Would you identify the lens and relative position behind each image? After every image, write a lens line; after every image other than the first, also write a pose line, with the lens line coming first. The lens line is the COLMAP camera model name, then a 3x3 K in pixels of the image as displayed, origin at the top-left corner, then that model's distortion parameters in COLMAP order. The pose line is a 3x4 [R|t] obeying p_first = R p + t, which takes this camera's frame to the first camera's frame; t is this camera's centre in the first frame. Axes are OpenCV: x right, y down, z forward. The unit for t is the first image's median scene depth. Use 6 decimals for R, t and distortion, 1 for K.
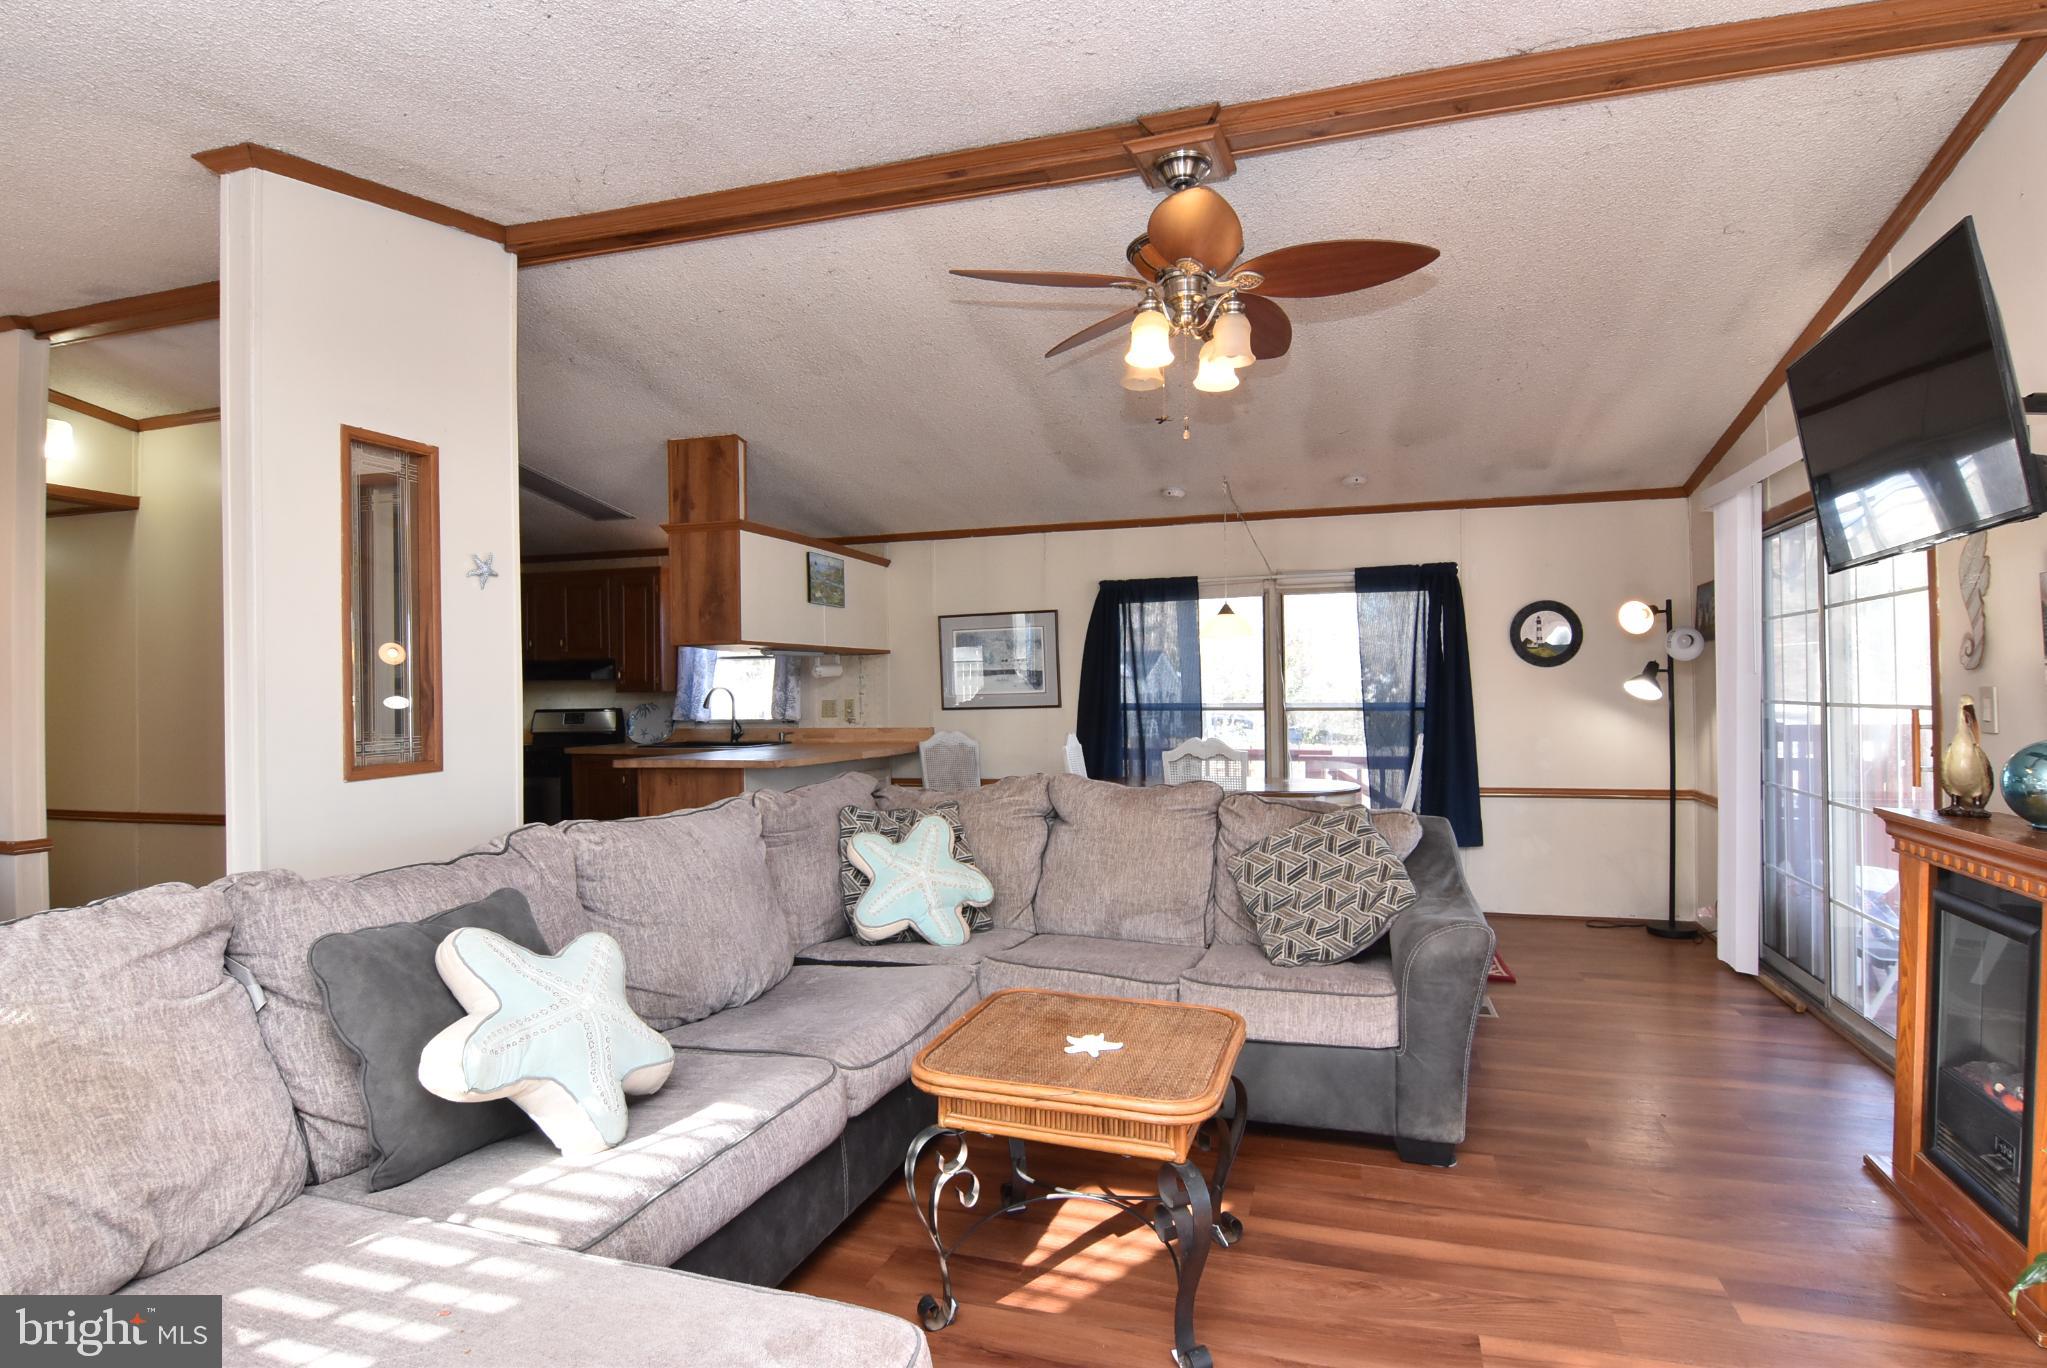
lens RADIAL K [[1084.0, 0, 1027.5], [0, 1084.0, 684.6], [0, 0, 1]] dist [-0.005693, -0.009336]
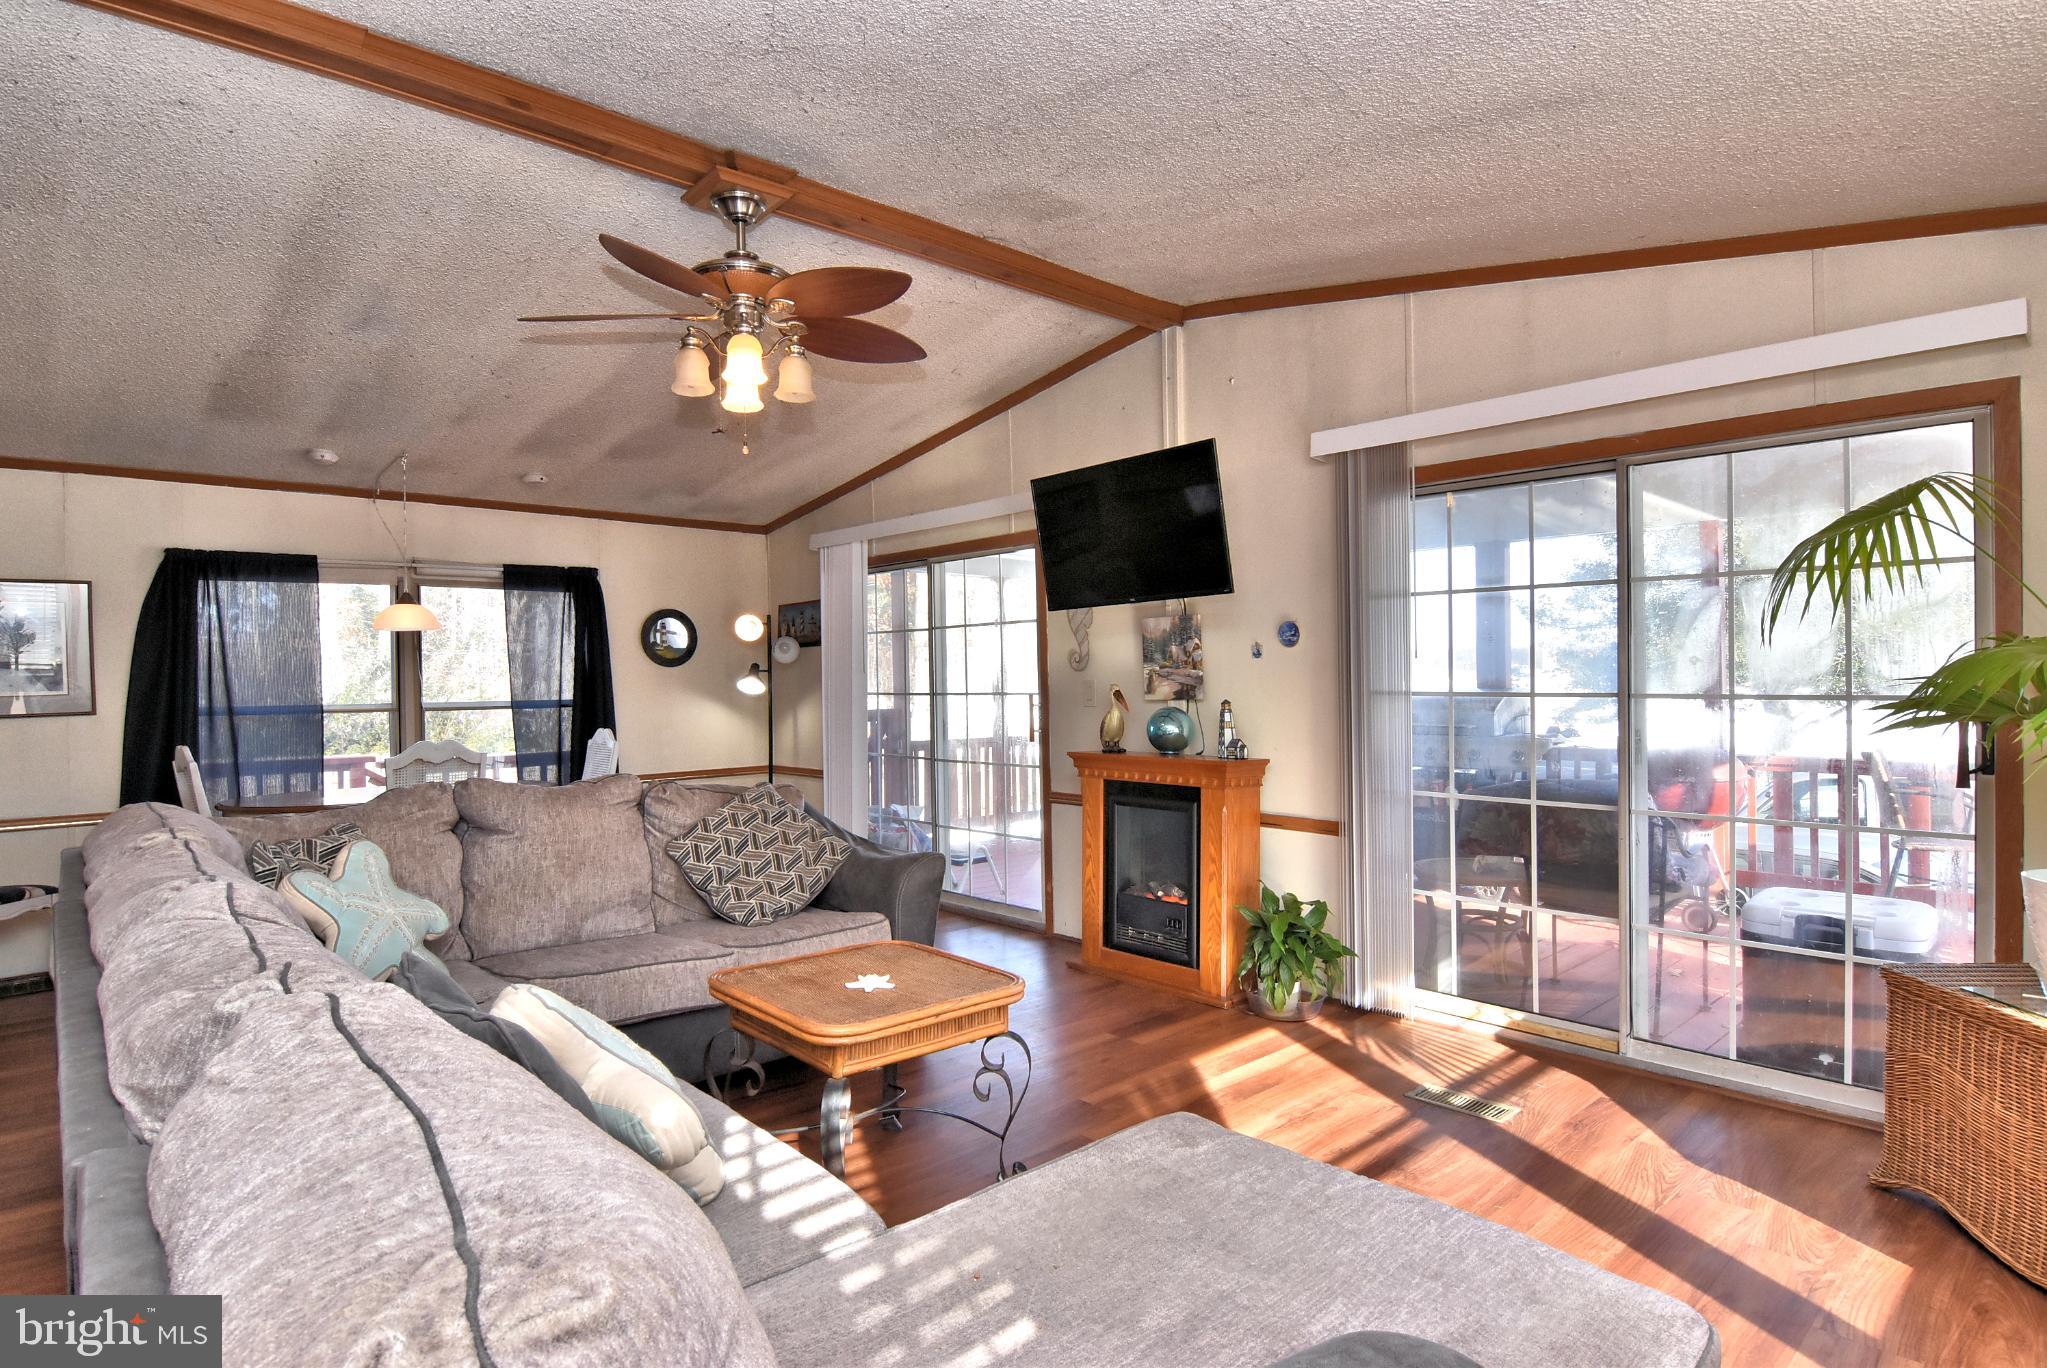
lens RADIAL K [[1084.0, 0, 1031.9], [0, 1084.0, 685.6], [0, 0, 1]] dist [-0.005693, -0.009336]
pose [[0.482454, -0.002601, 0.875918, -0.326748], [0.004025, 0.999992, 0.000753, 0.004091], [-0.875912, 0.003162, 0.482460, 0.104615]]
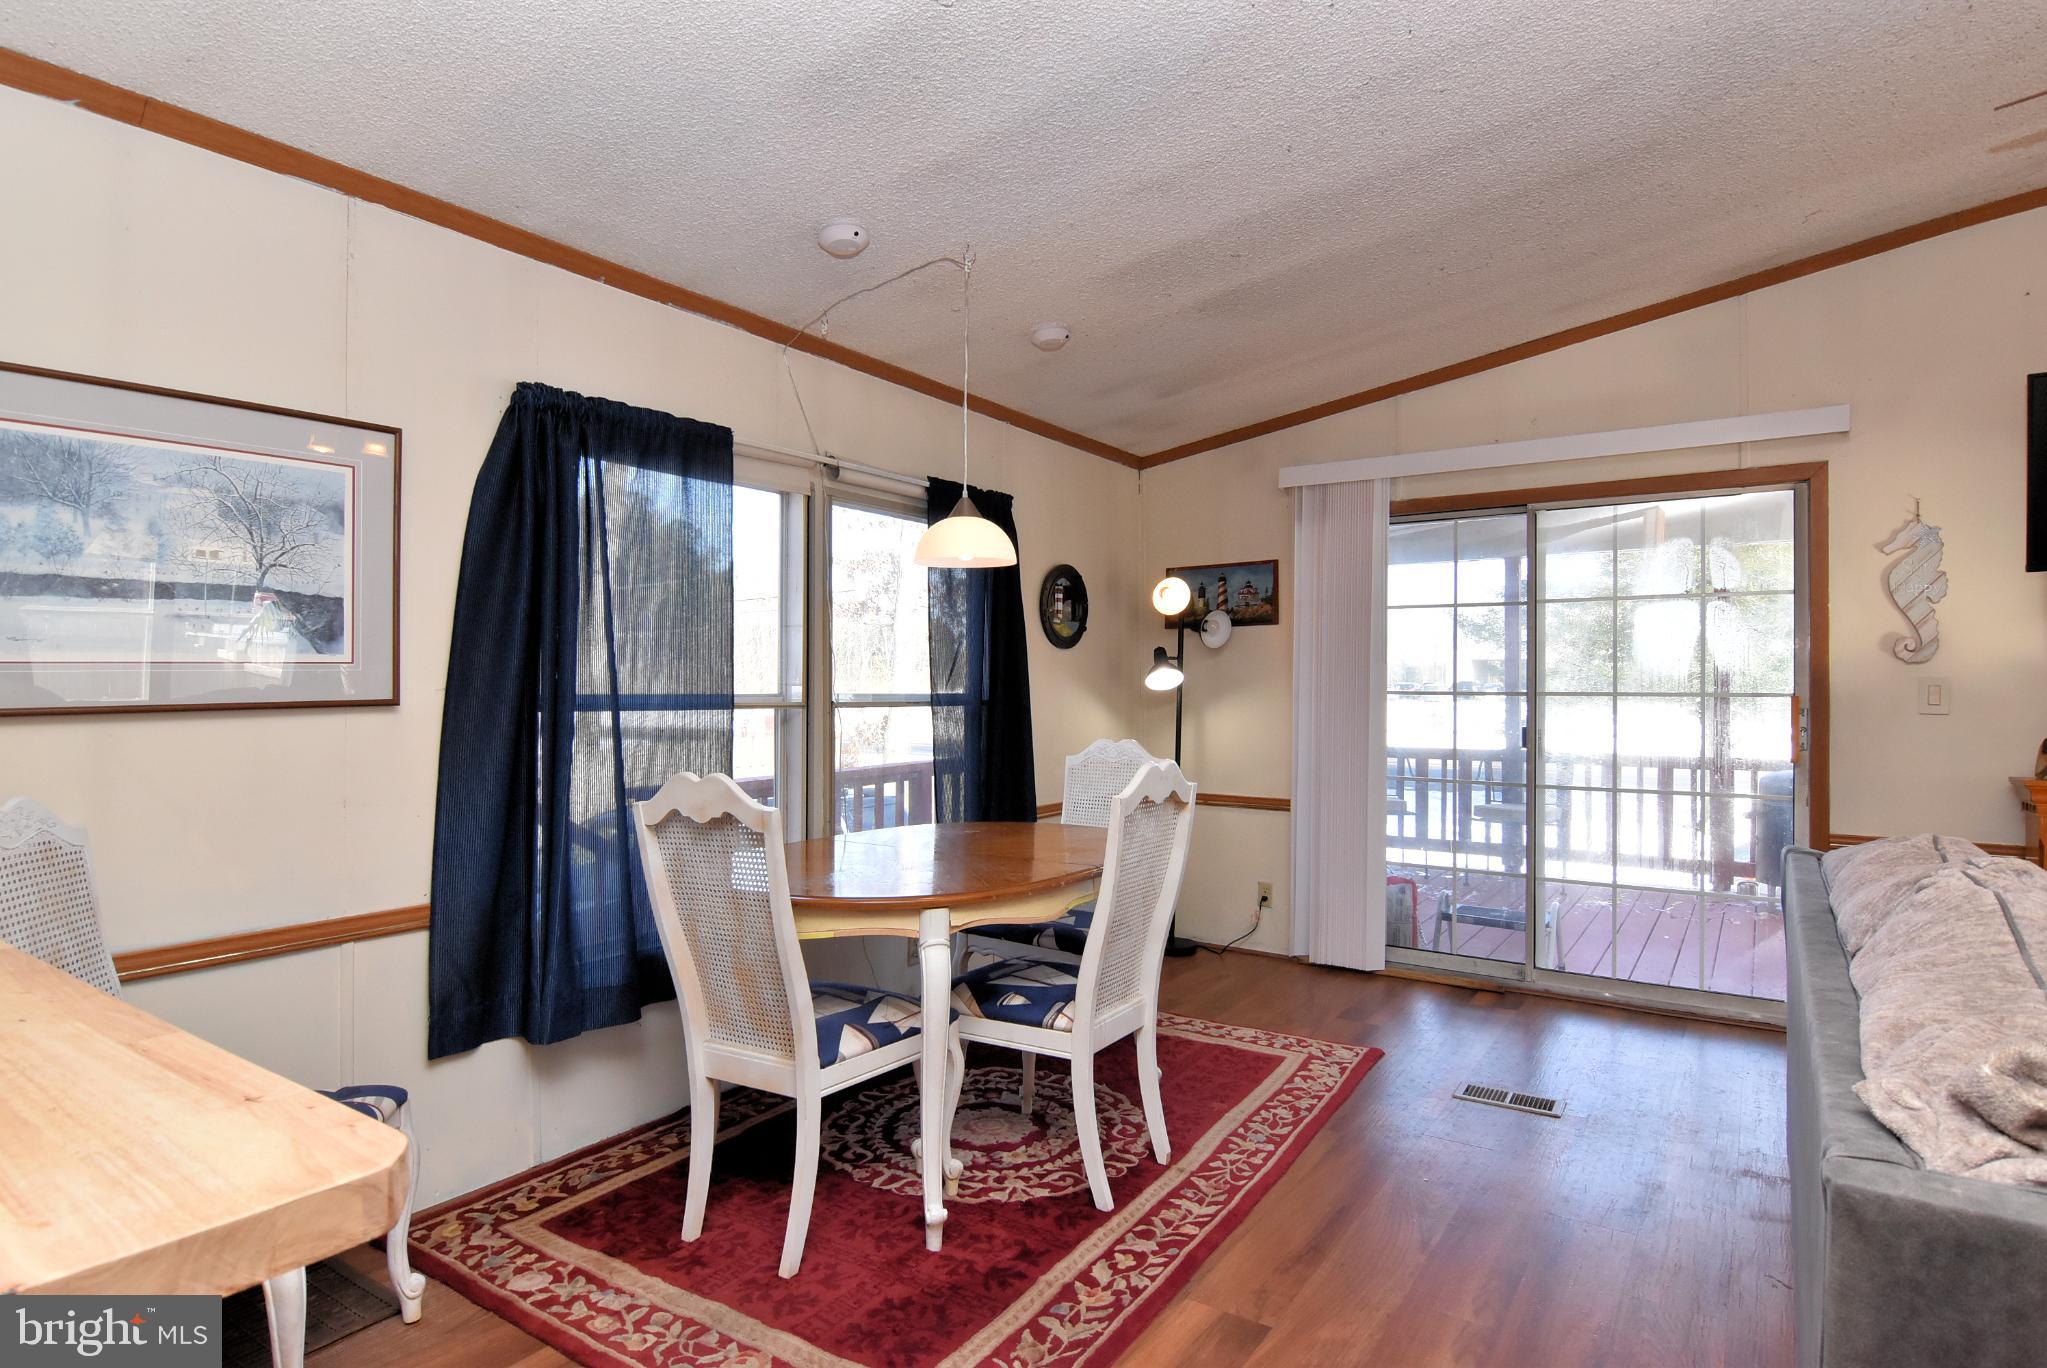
lens RADIAL K [[1084.0, 0, 1027.6], [0, 1084.0, 683.8], [0, 0, 1]] dist [-0.005693, -0.009336]
pose [[0.282623, 0.012171, 0.959154, -0.275344], [-0.013023, 0.999876, -0.008851, 0.016161], [-0.959143, -0.009989, 0.282746, 0.766780]]
